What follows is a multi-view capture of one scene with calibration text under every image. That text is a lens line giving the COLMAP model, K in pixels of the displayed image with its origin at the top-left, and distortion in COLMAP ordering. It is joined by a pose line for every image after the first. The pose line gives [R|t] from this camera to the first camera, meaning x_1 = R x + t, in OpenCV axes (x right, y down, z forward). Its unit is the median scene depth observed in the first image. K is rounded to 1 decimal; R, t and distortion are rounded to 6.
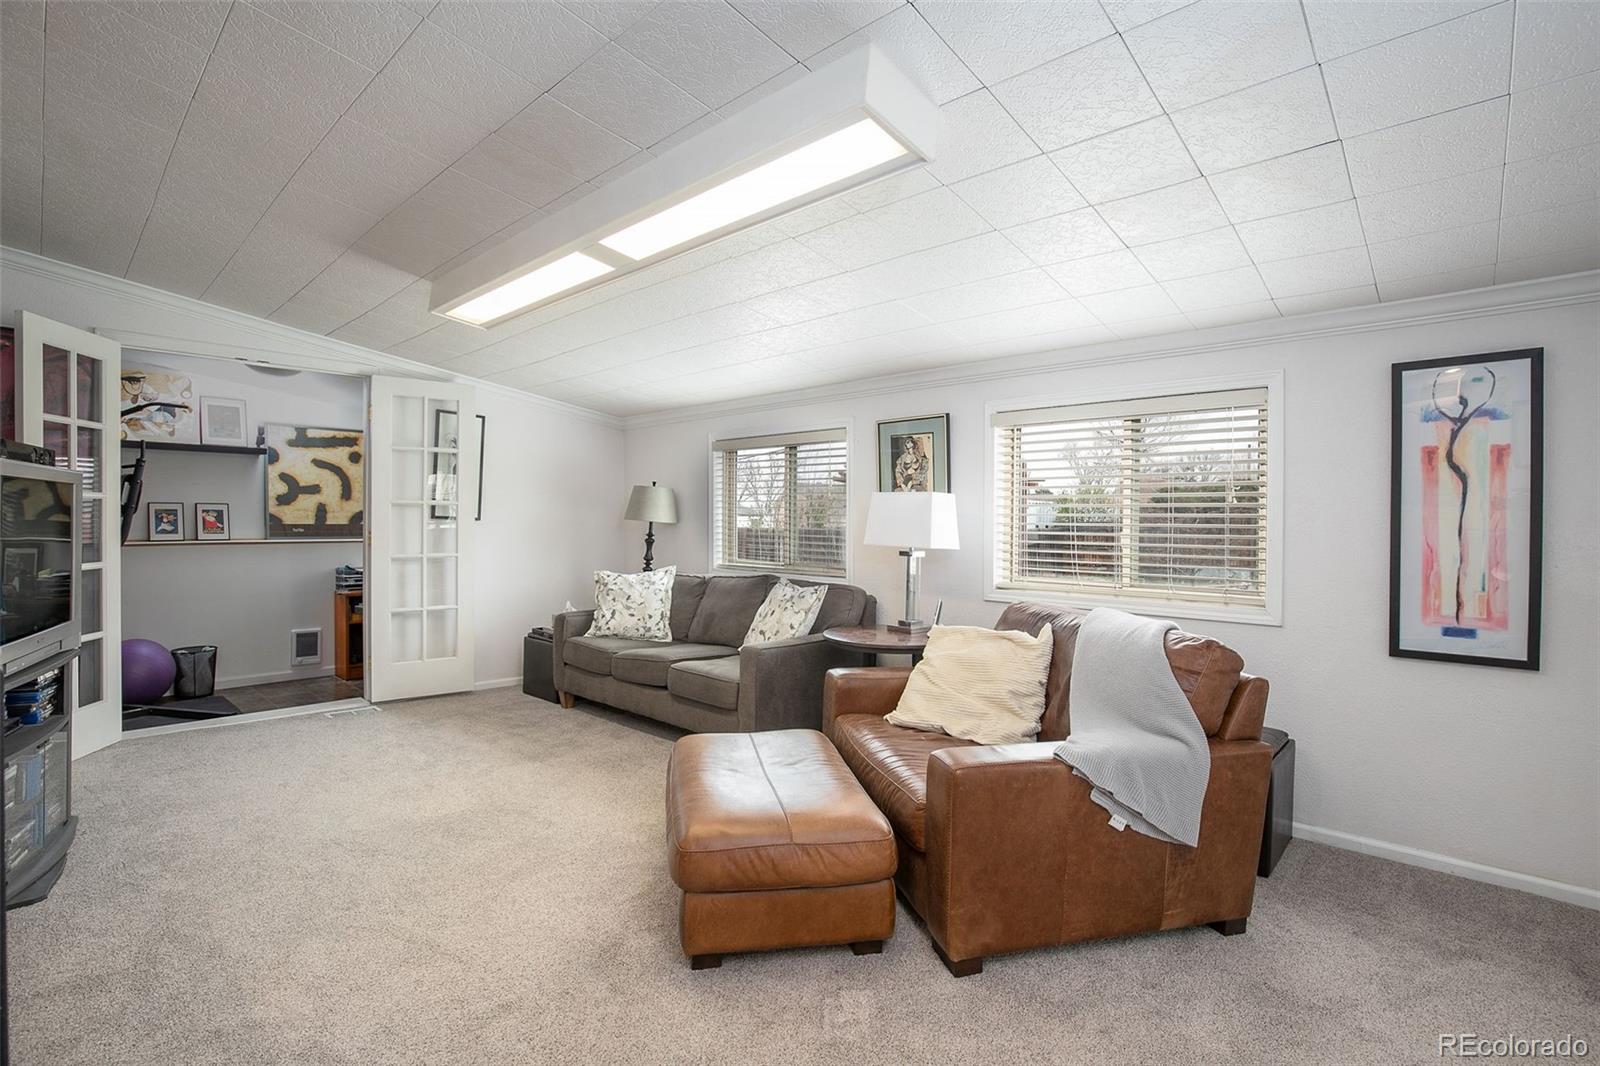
lens RADIAL K [[743.1, 0, 811.5], [0, 743.1, 530.1], [0, 0, 1]] dist [-0.013411, -0.000339]
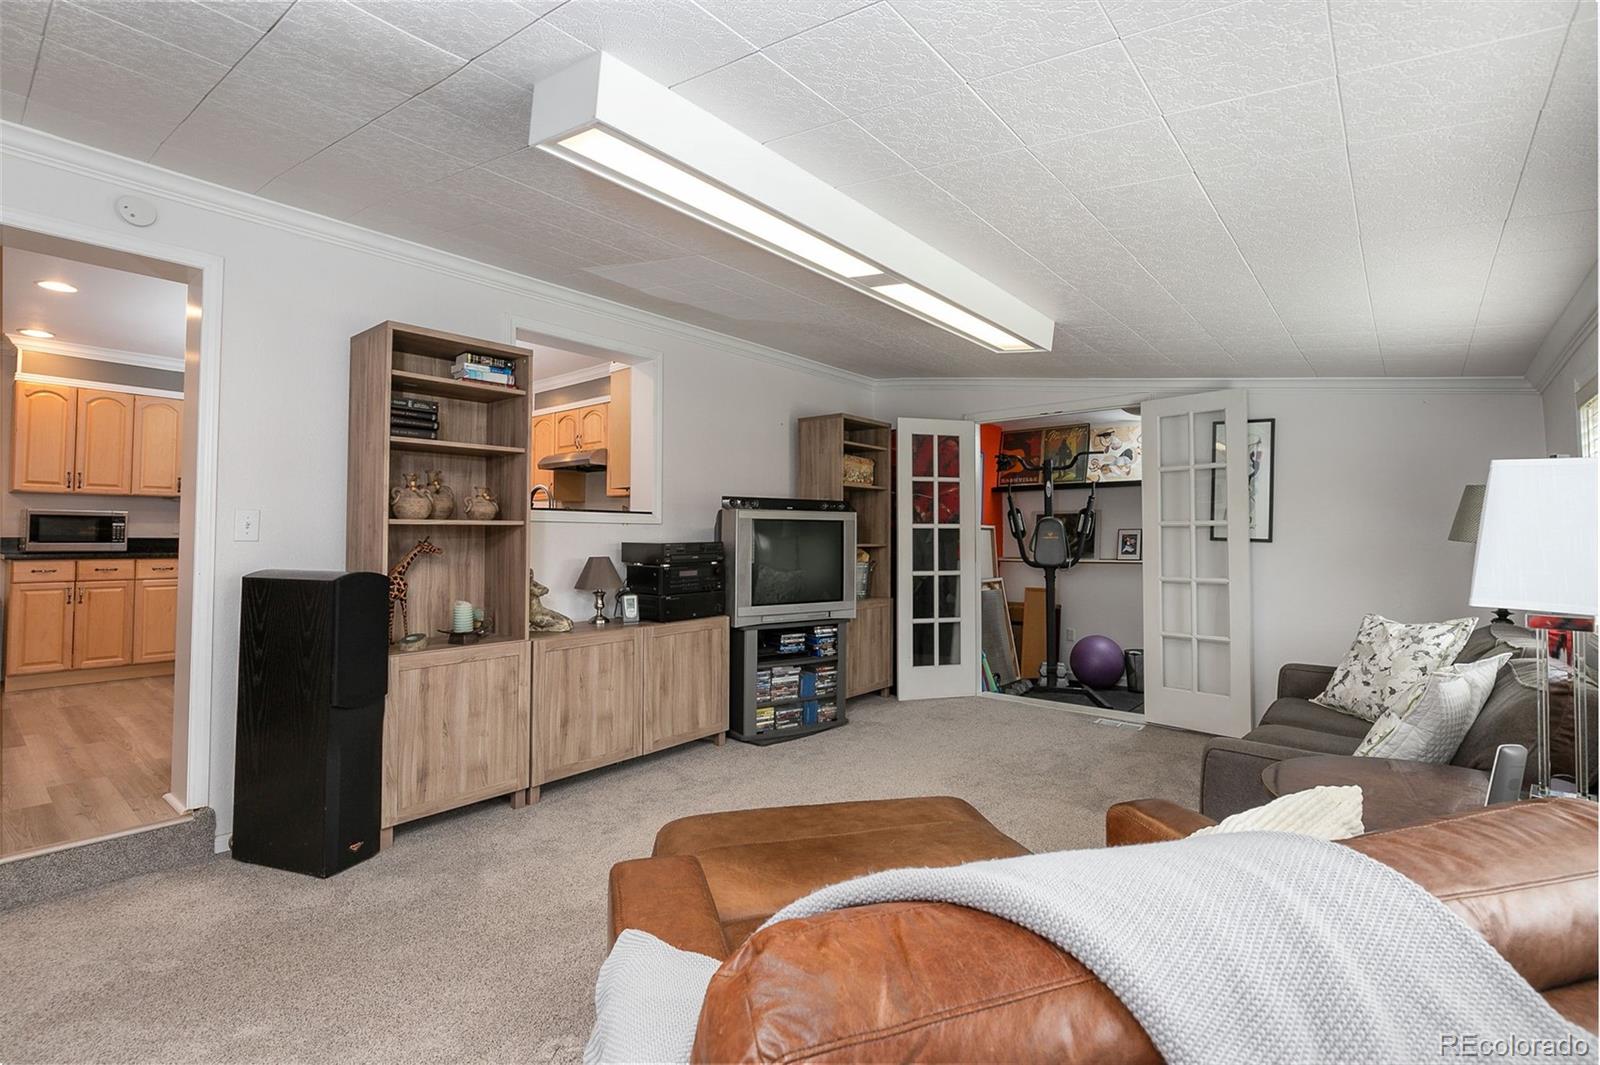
lens RADIAL K [[743.1, 0, 806.0], [0, 743.1, 524.1], [0, 0, 1]] dist [-0.013411, -0.000339]
pose [[0.053390, -0.029761, -0.998130, 0.461601], [-0.011457, 0.999472, -0.030414, -0.002528], [0.998508, 0.013059, 0.053021, 0.543141]]
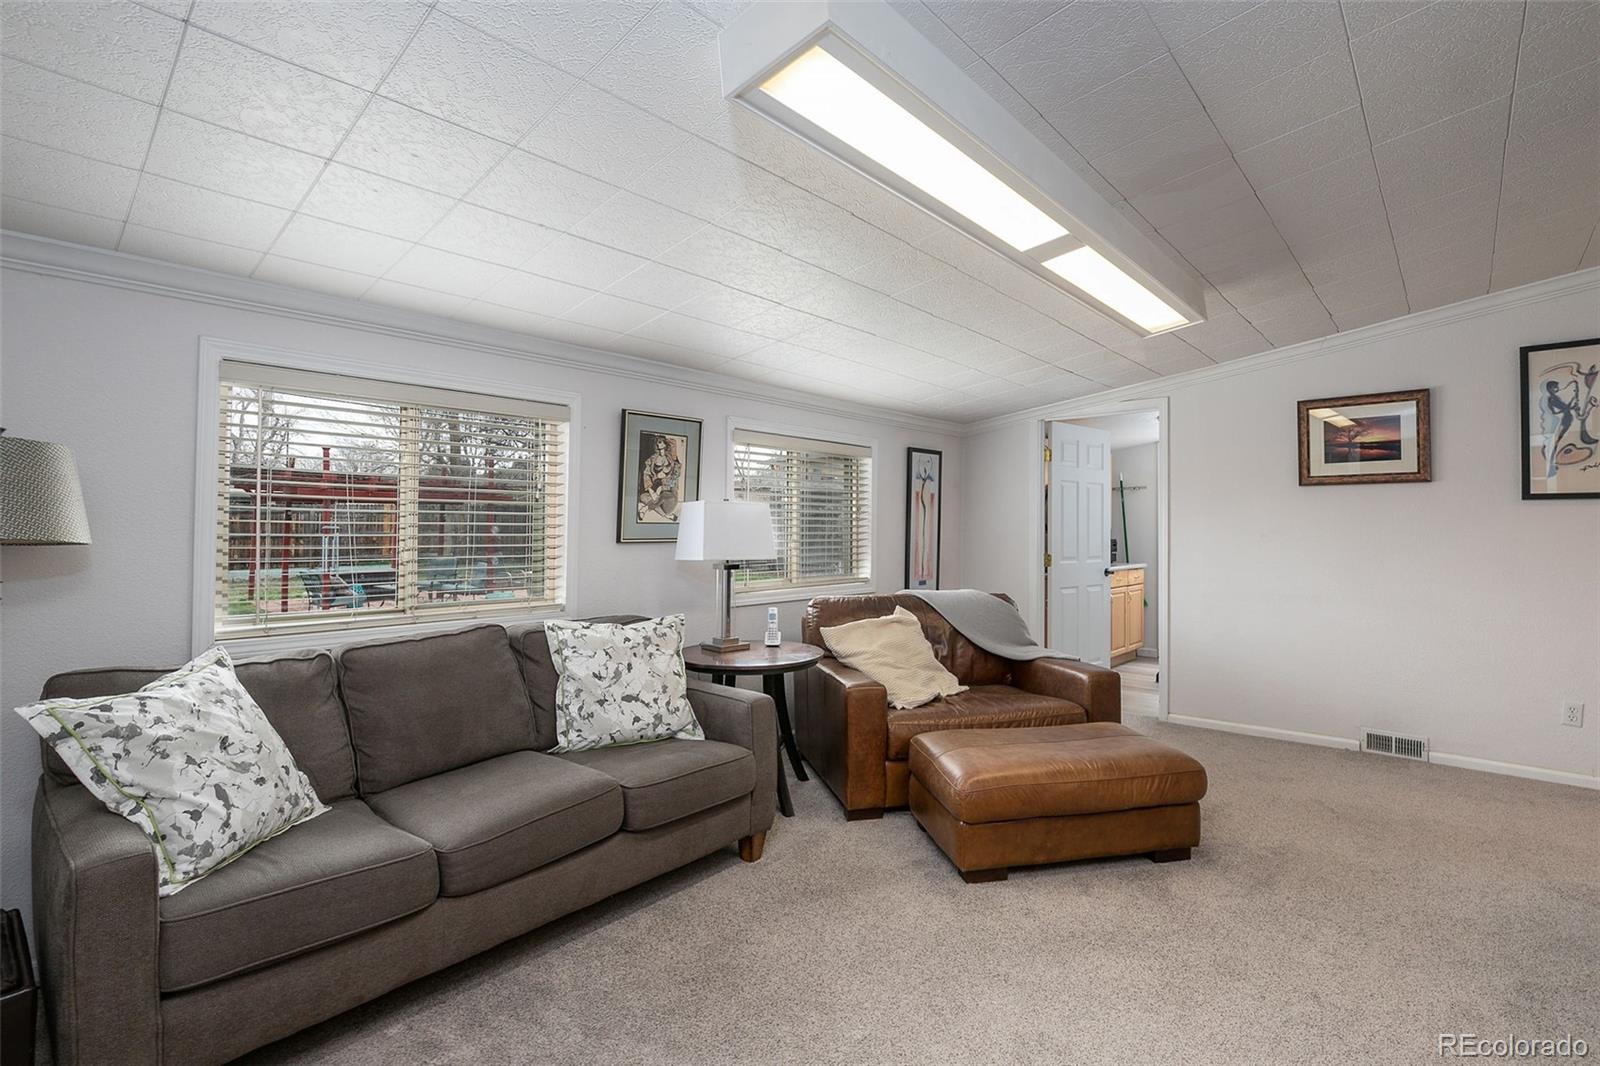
lens RADIAL K [[743.1, 0, 807.1], [0, 743.1, 527.9], [0, 0, 1]] dist [-0.013411, -0.000339]
pose [[-0.011077, -0.017658, 0.999783, -0.747646], [0.002717, 0.999840, 0.017689, -0.031829], [-0.999935, 0.002913, -0.011027, 0.835110]]
